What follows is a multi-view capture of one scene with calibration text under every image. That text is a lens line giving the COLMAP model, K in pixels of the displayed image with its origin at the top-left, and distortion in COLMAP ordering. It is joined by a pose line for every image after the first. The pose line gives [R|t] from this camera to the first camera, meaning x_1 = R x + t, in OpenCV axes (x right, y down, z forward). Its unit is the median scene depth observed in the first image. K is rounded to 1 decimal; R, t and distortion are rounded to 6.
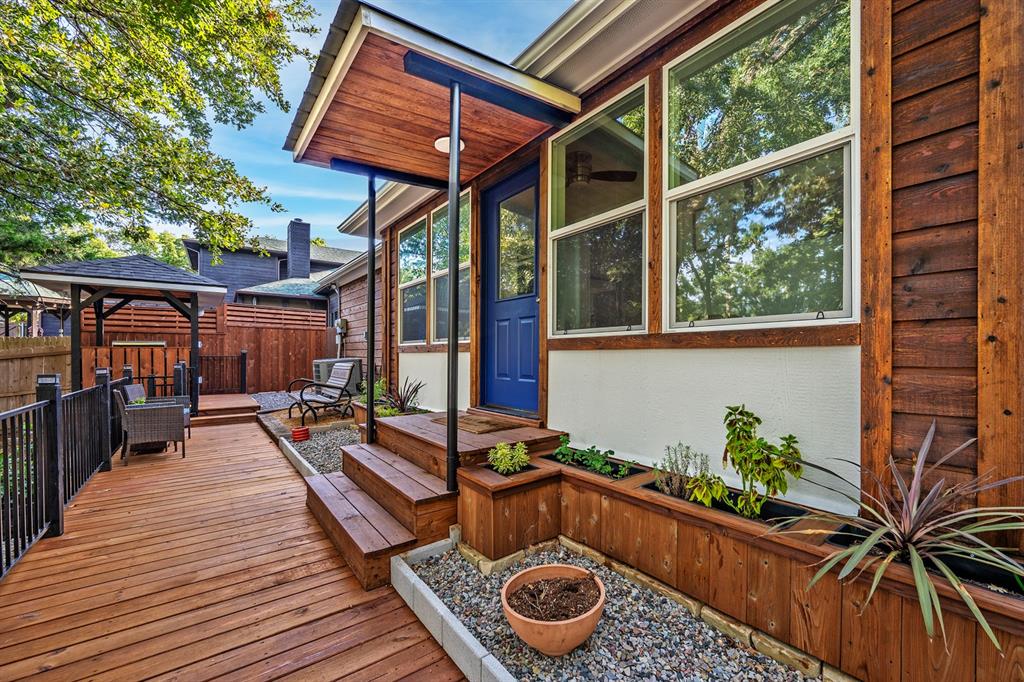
lens RADIAL K [[417.0, 0, 514.3], [0, 417.0, 356.1], [0, 0, 1]] dist [-0.001379, -0.000084]
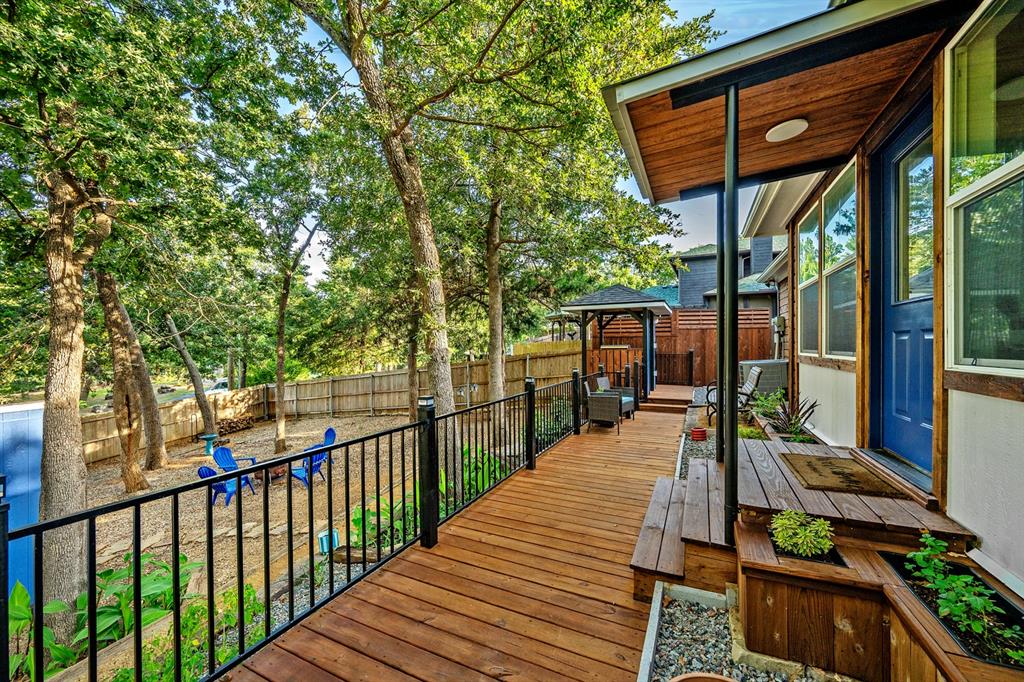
lens RADIAL K [[391.1, 0, 512.0], [0, 391.1, 341.0], [0, 0, 1]] dist [-0.000054, 0.000031]
pose [[0.460866, -0.013880, -0.887361, 0.220636], [0.004848, 0.999902, -0.013122, -0.058372], [0.887457, 0.001745, 0.460888, 0.114892]]
